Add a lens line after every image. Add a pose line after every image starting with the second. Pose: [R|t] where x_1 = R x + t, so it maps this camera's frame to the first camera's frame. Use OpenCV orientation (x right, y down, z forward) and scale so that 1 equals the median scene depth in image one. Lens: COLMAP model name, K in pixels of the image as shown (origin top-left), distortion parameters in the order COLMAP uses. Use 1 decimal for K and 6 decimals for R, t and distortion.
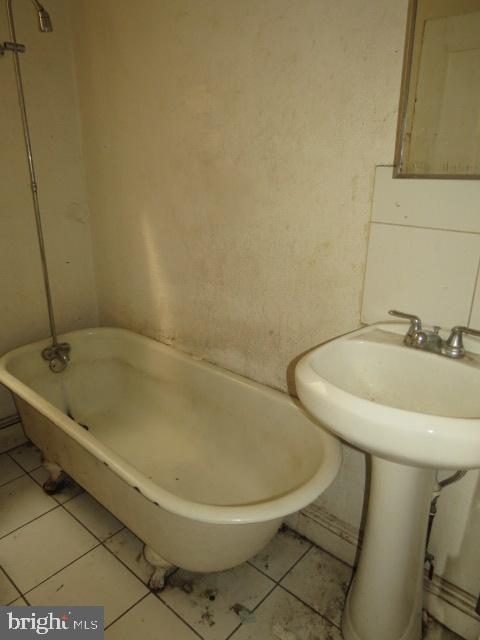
lens RADIAL K [[473.2, 0, 240.0], [0, 473.2, 320.0], [0, 0, 1]] dist [0.000000, 0.009511]
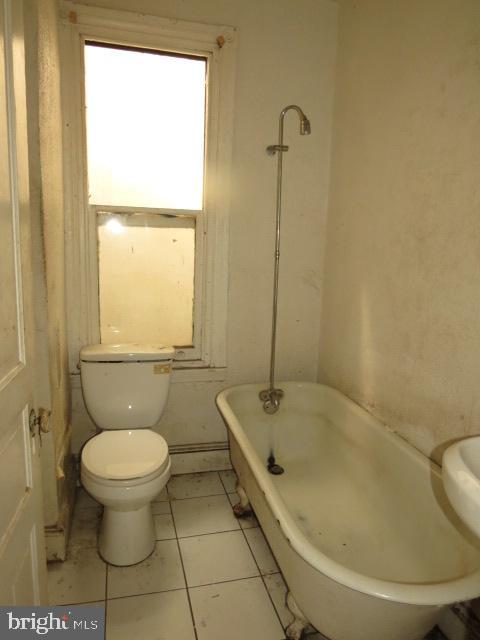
lens RADIAL K [[473.2, 0, 240.0], [0, 473.2, 320.0], [0, 0, 1]] dist [0.000000, 0.009511]
pose [[0.837418, 0.121914, -0.532792, 0.141174], [-0.201757, 0.974911, -0.094033, 0.013197], [0.507961, 0.186239, 0.841005, -0.031649]]
